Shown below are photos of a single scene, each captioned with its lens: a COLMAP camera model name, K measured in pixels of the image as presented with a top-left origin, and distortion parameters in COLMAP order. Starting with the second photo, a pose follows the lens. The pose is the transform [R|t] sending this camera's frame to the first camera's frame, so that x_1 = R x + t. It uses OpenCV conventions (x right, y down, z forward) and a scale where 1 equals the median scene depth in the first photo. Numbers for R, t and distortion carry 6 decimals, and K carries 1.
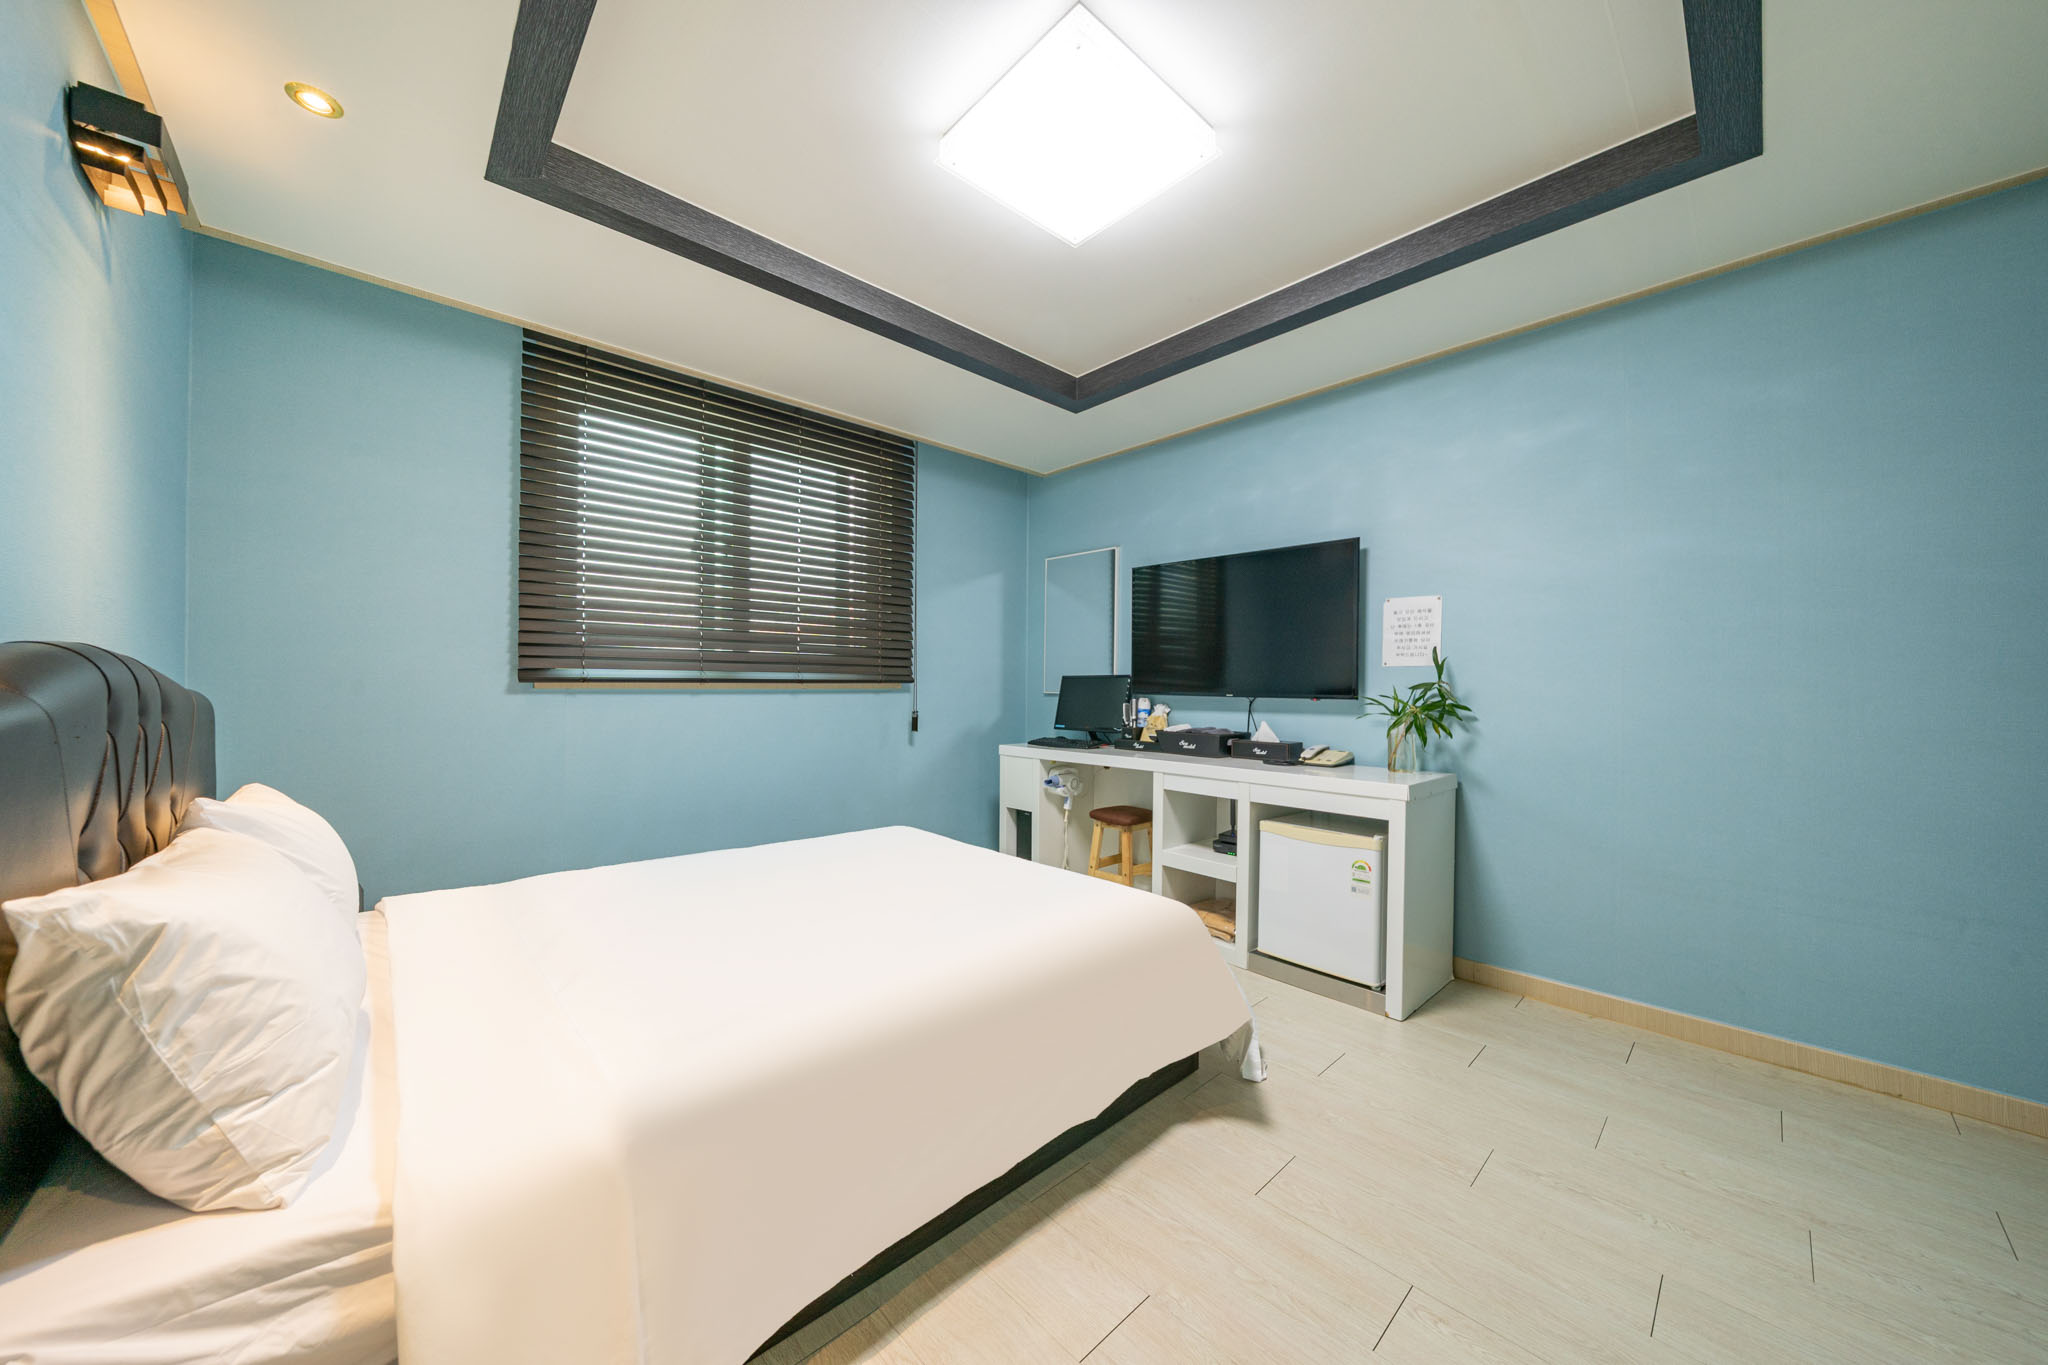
lens RADIAL K [[706.8, 0, 1037.1], [0, 706.8, 675.0], [0, 0, 1]] dist [-0.006004, 0.000290]
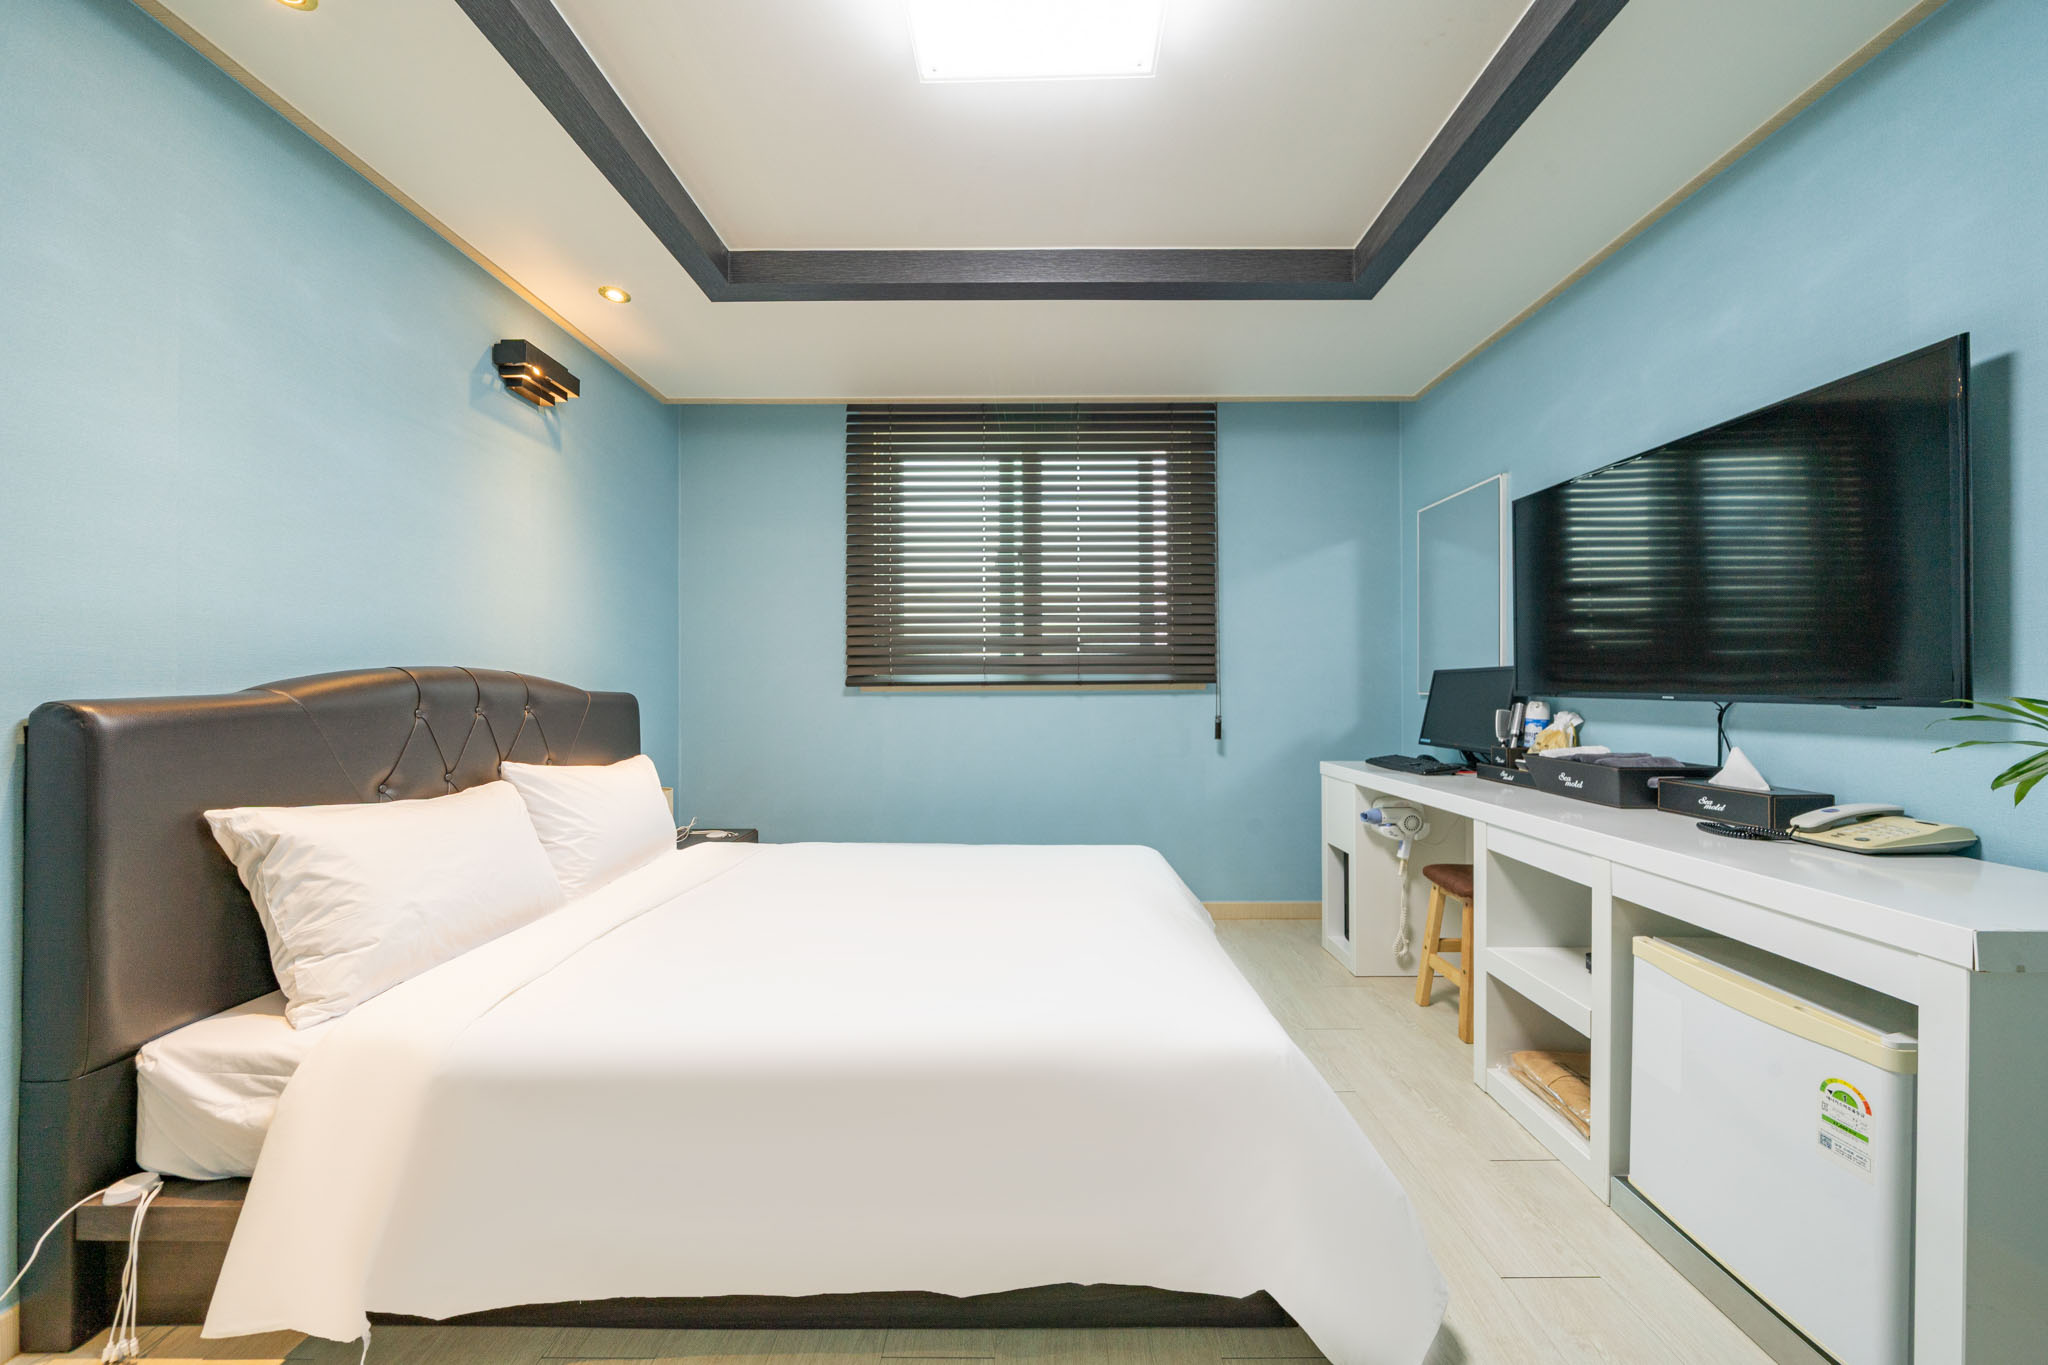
lens RADIAL K [[706.8, 0, 1037.3], [0, 706.8, 676.2], [0, 0, 1]] dist [-0.006004, 0.000290]
pose [[0.719990, -0.020592, -0.693679, 0.327258], [0.019989, 0.999760, -0.008931, 0.007746], [0.693697, -0.007436, 0.720229, 0.282878]]
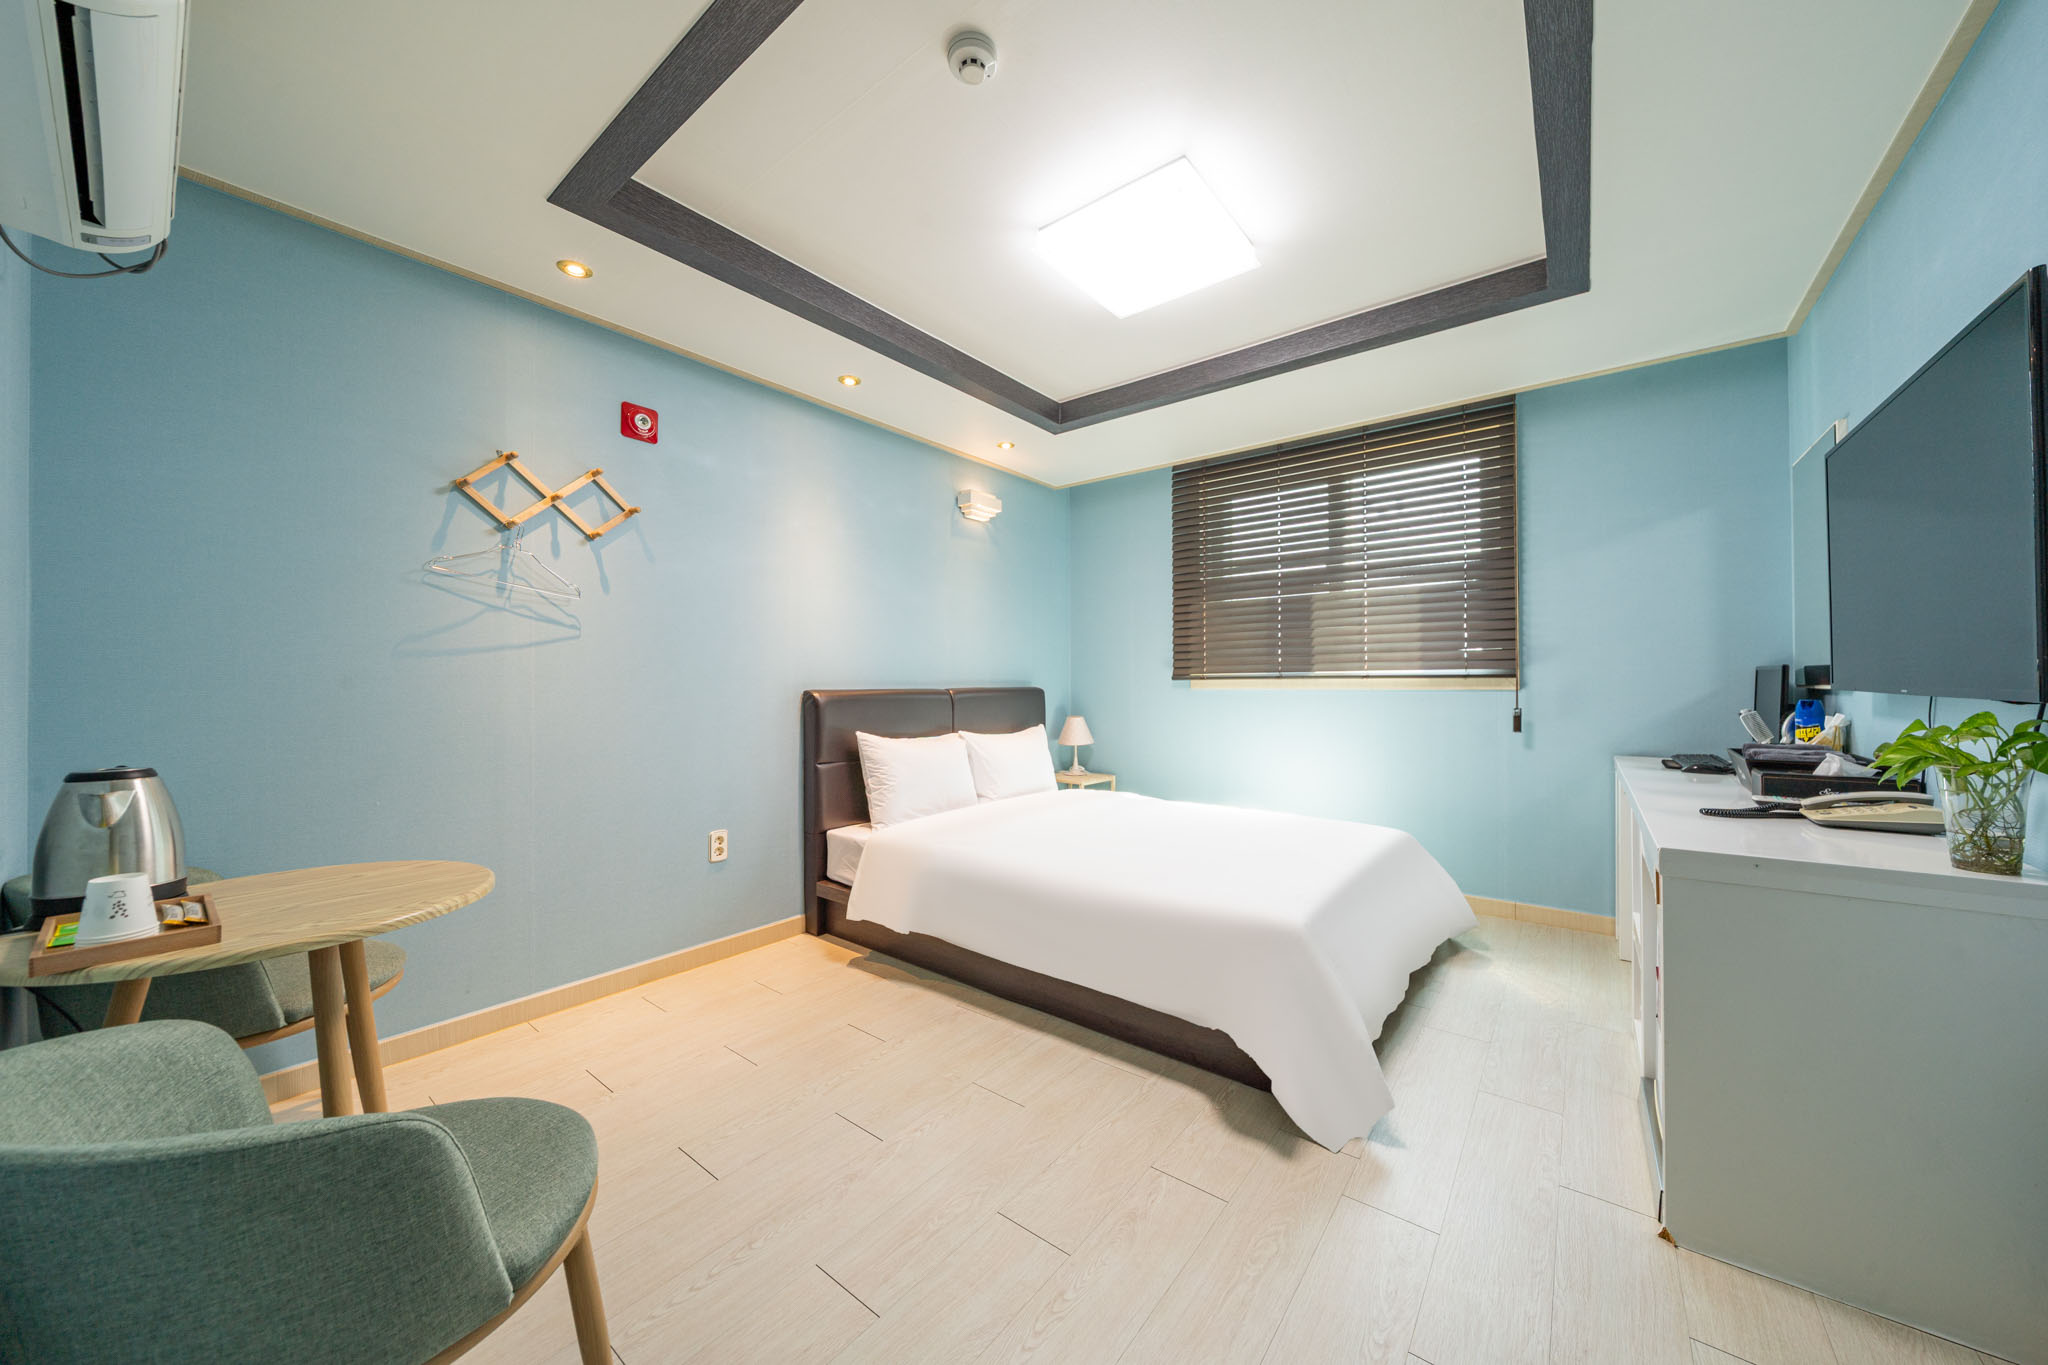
lens RADIAL K [[706.8, 0, 1018.8], [0, 706.8, 672.9], [0, 0, 1]] dist [-0.006004, 0.000290]
pose [[0.138976, -0.018293, -0.990127, 0.732851], [0.026338, 0.999544, -0.014771, 0.004194], [0.989946, -0.024025, 0.139394, 0.348186]]
